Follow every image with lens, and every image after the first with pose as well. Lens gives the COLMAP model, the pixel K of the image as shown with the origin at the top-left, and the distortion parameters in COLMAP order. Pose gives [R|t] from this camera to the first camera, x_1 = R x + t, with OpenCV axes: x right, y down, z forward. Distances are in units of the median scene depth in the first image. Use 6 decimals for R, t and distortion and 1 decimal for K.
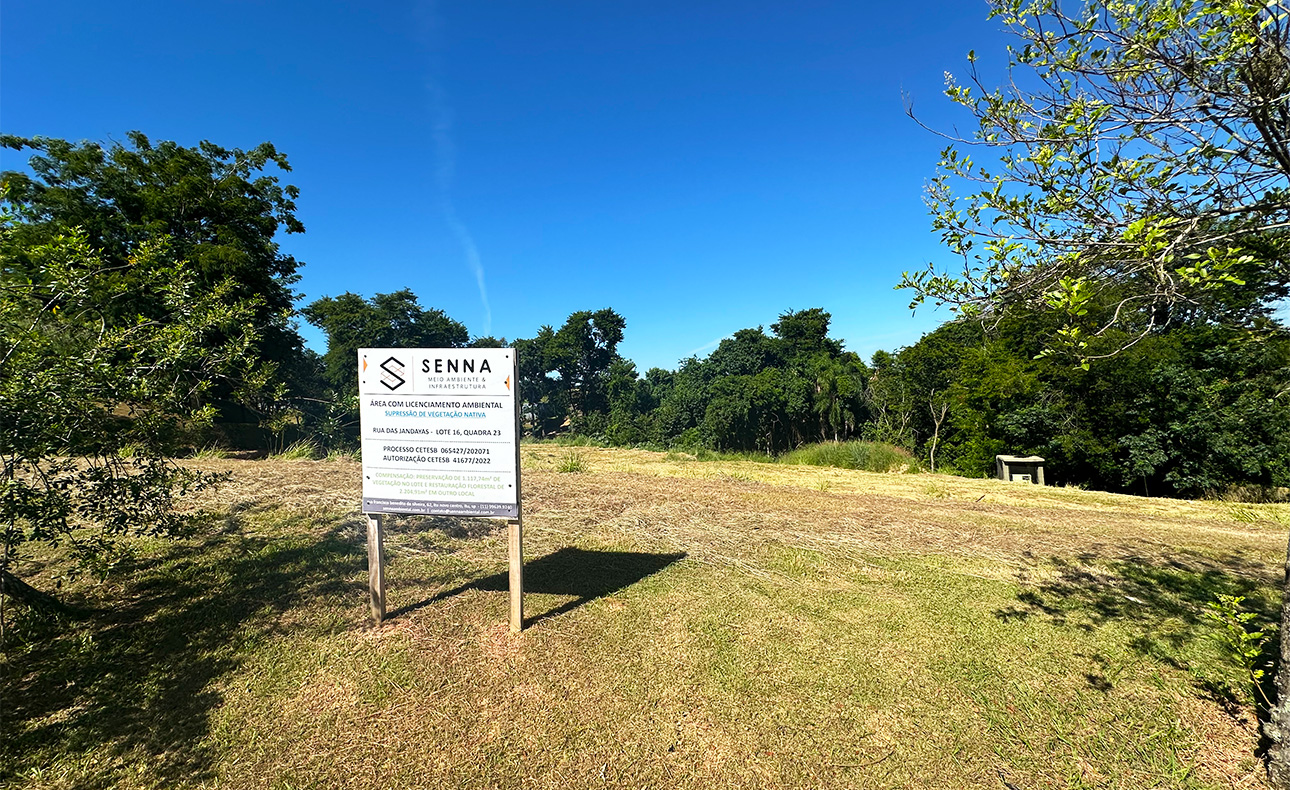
lens RADIAL K [[512.6, 0, 641.7], [0, 512.6, 393.3], [0, 0, 1]] dist [0.000772, 0.000268]
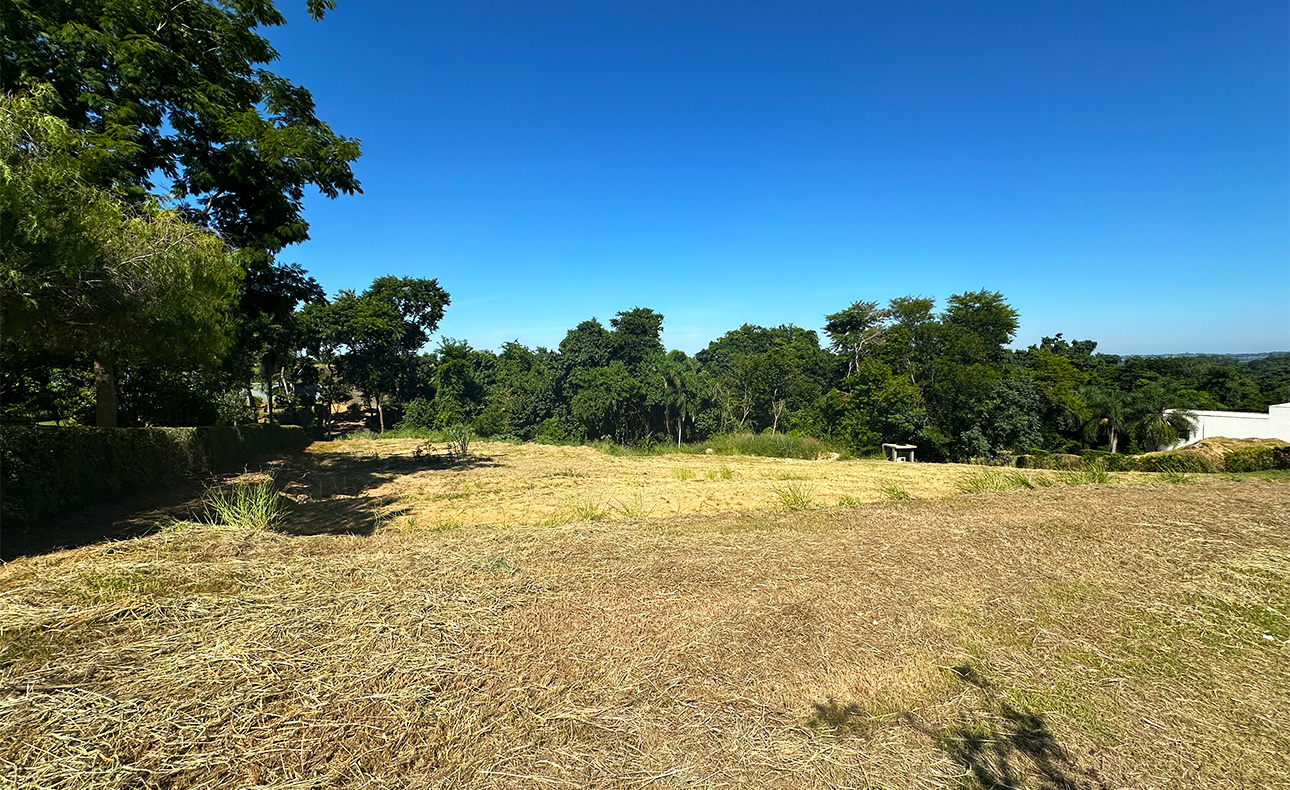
lens RADIAL K [[512.6, 0, 641.7], [0, 512.6, 393.3], [0, 0, 1]] dist [0.000772, 0.000268]
pose [[0.827587, 0.026884, 0.560693, -0.431574], [-0.044776, 0.998831, 0.018198, -0.007995], [-0.559549, -0.040166, 0.827823, 0.157835]]
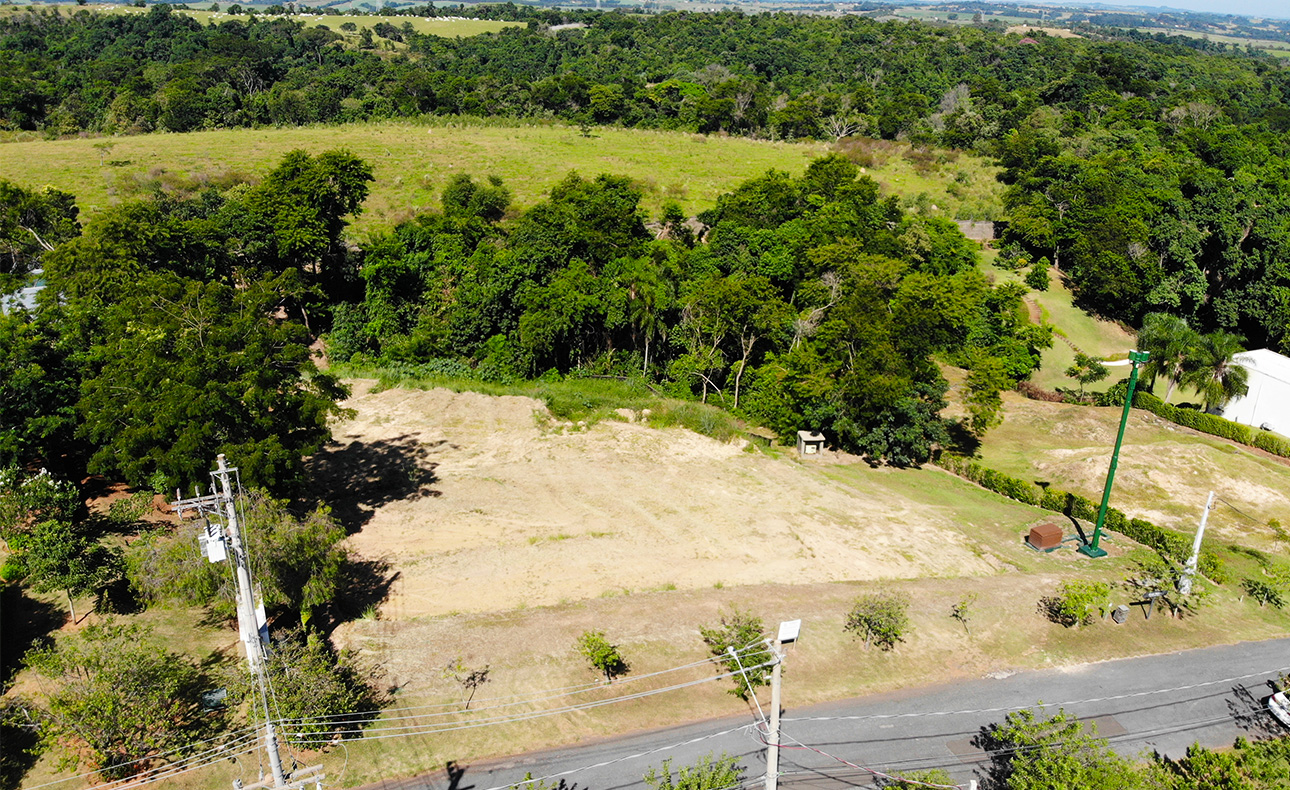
lens RADIAL K [[947.1, 0, 645.0], [0, 947.1, 395.0], [0, 0, 1]] dist [0.085175, -0.213816]
pose [[0.866579, -0.113079, 0.486059, -0.675537], [-0.079528, 0.930250, 0.358205, -0.623758], [-0.492662, -0.349068, 0.797142, -0.614943]]
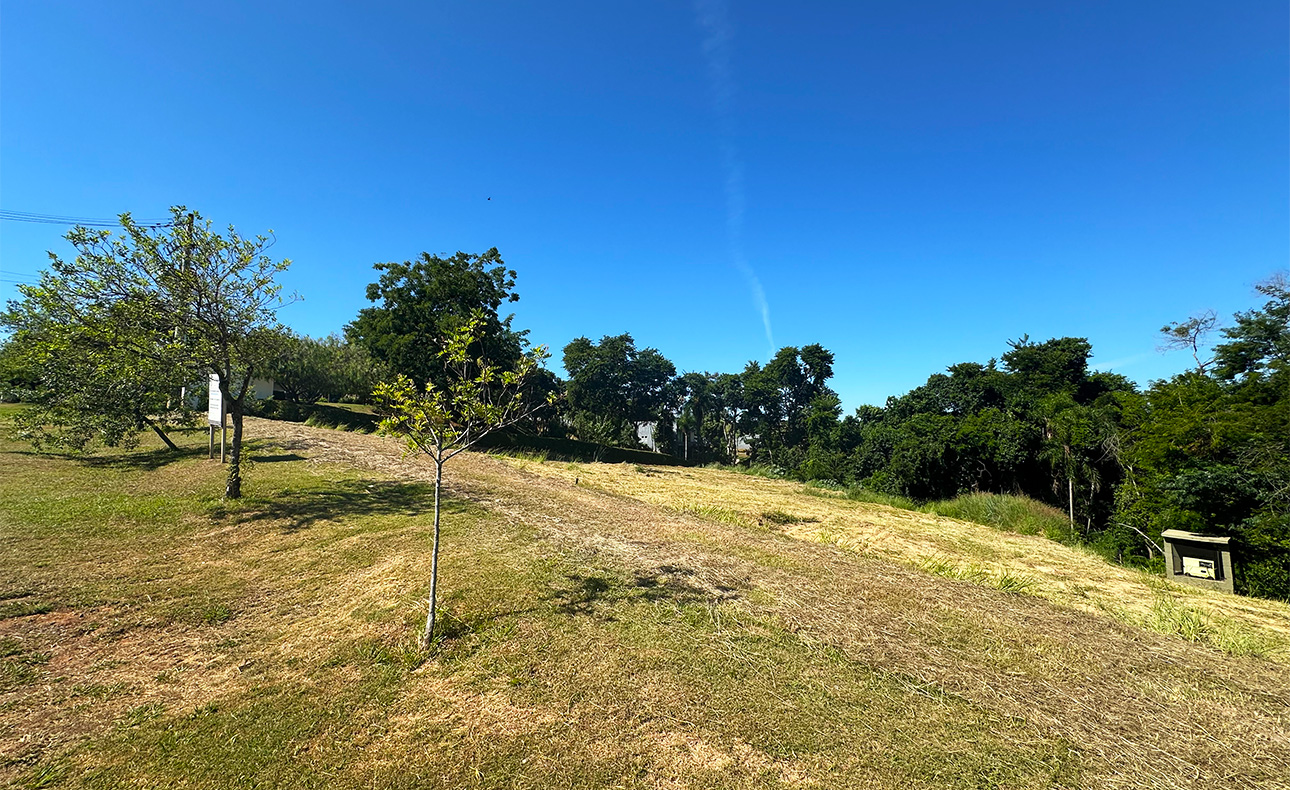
lens RADIAL K [[512.2, 0, 640.7], [0, 512.2, 396.6], [0, 0, 1]] dist [0.001379, 0.000013]
pose [[0.853092, 0.025107, -0.521157, 0.291983], [-0.056649, 0.997394, -0.044679, 0.003332], [0.518677, 0.067638, 0.852291, -0.035115]]
